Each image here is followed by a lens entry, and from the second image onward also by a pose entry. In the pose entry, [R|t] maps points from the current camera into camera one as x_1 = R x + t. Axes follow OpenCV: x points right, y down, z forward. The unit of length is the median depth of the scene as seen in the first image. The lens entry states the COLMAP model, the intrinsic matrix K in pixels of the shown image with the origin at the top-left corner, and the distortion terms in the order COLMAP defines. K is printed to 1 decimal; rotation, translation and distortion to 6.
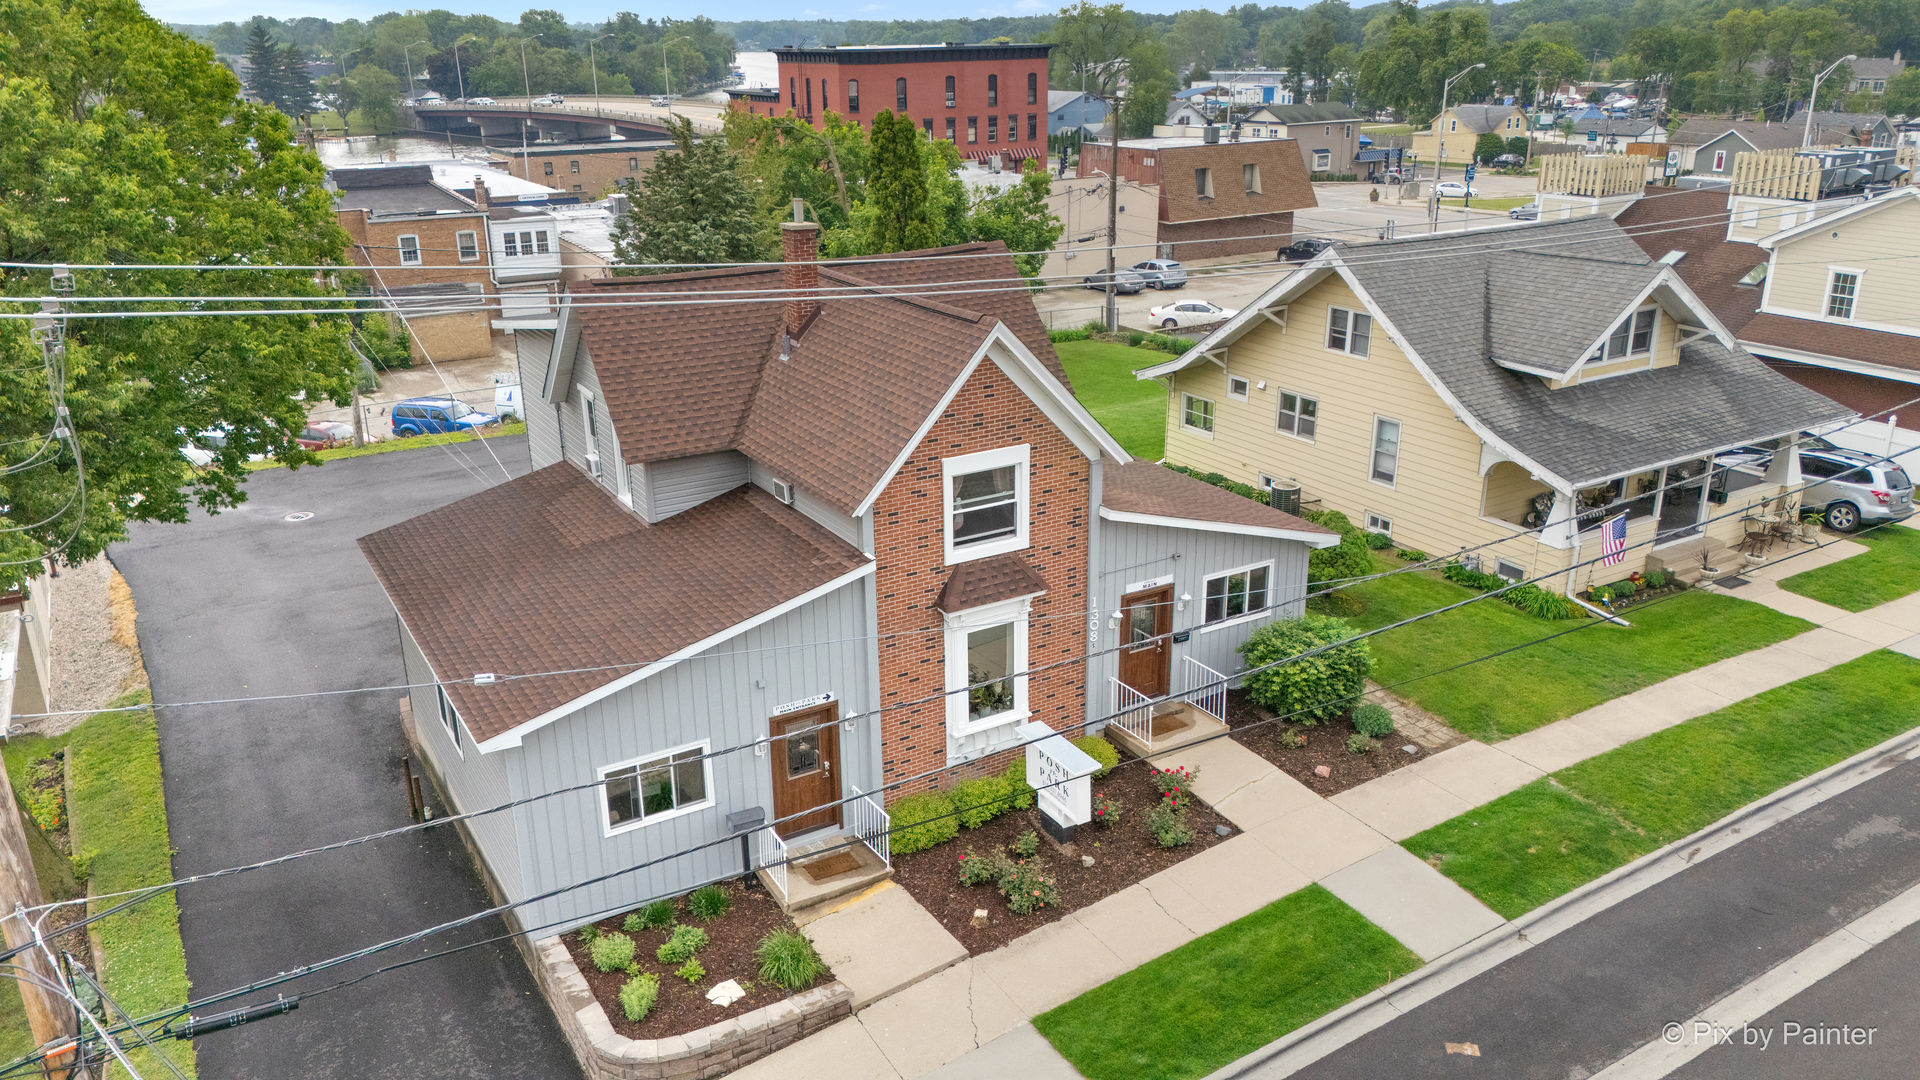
lens RADIAL K [[1407.6, 0, 966.8], [0, 1407.6, 537.9], [0, 0, 1]] dist [0.107168, -0.111988]
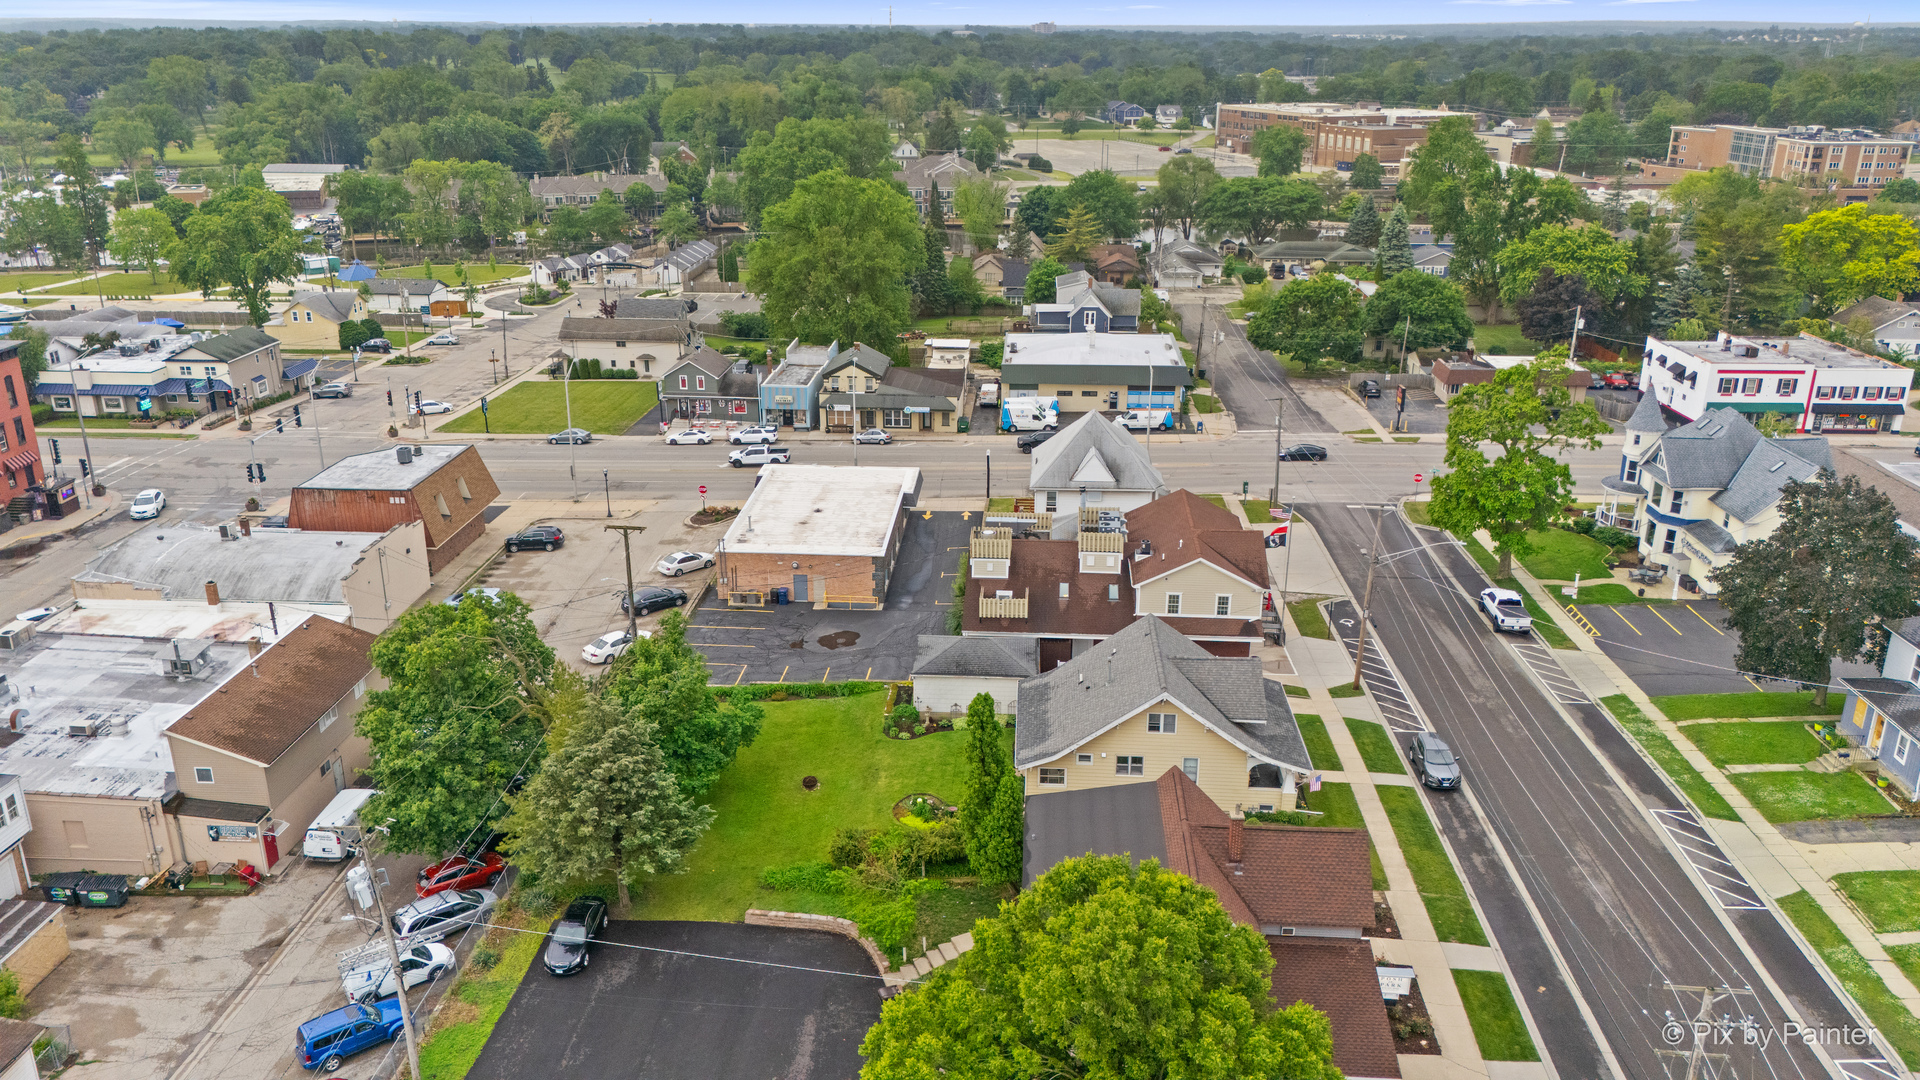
lens RADIAL K [[1407.6, 0, 966.8], [0, 1407.6, 537.9], [0, 0, 1]] dist [0.107168, -0.111988]
pose [[0.563326, -0.263577, 0.783065, -1.961977], [0.267812, 0.954832, 0.128733, -1.023341], [-0.781627, 0.137196, 0.608471, -0.074395]]
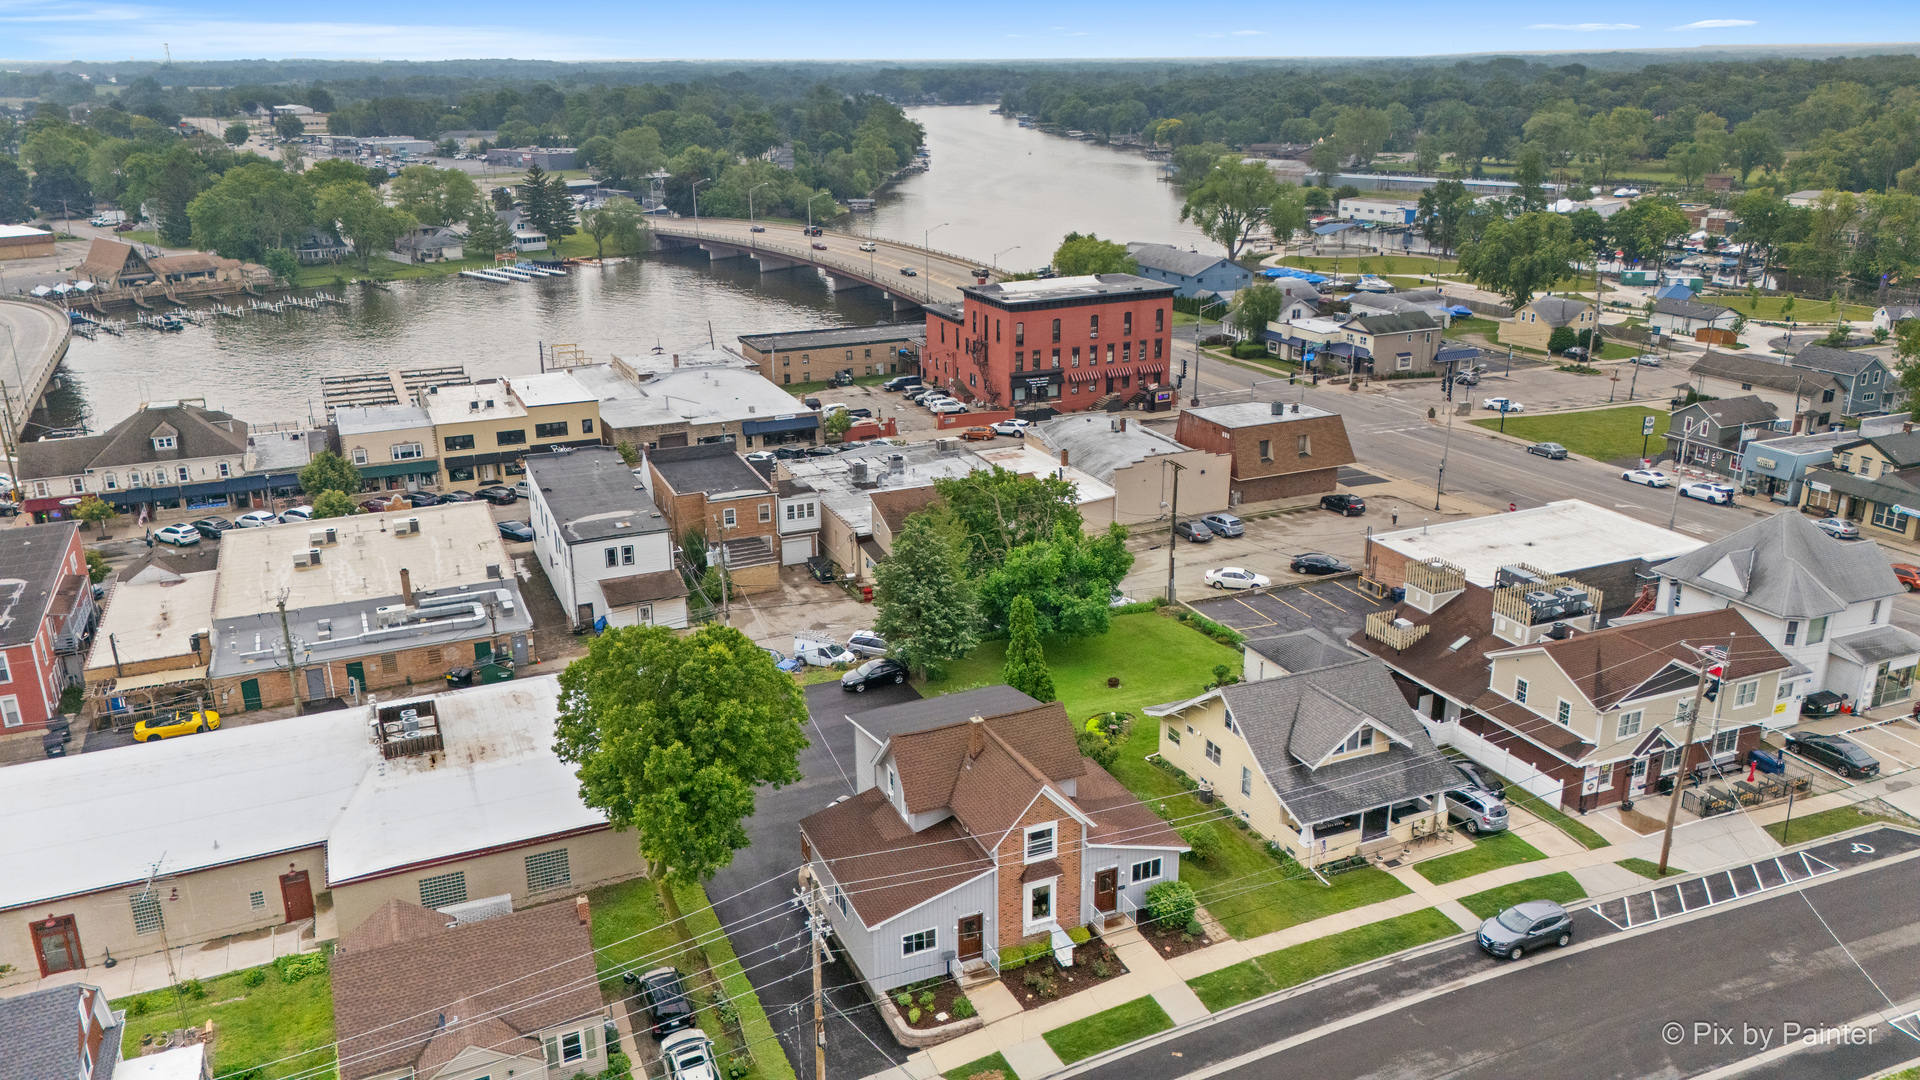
lens RADIAL K [[1407.6, 0, 966.8], [0, 1407.6, 537.9], [0, 0, 1]] dist [0.107168, -0.111988]
pose [[0.992729, 0.044110, -0.111994, 0.139134], [-0.046044, 0.998831, -0.014737, -0.515894], [0.111213, 0.019787, 0.993600, -1.591615]]
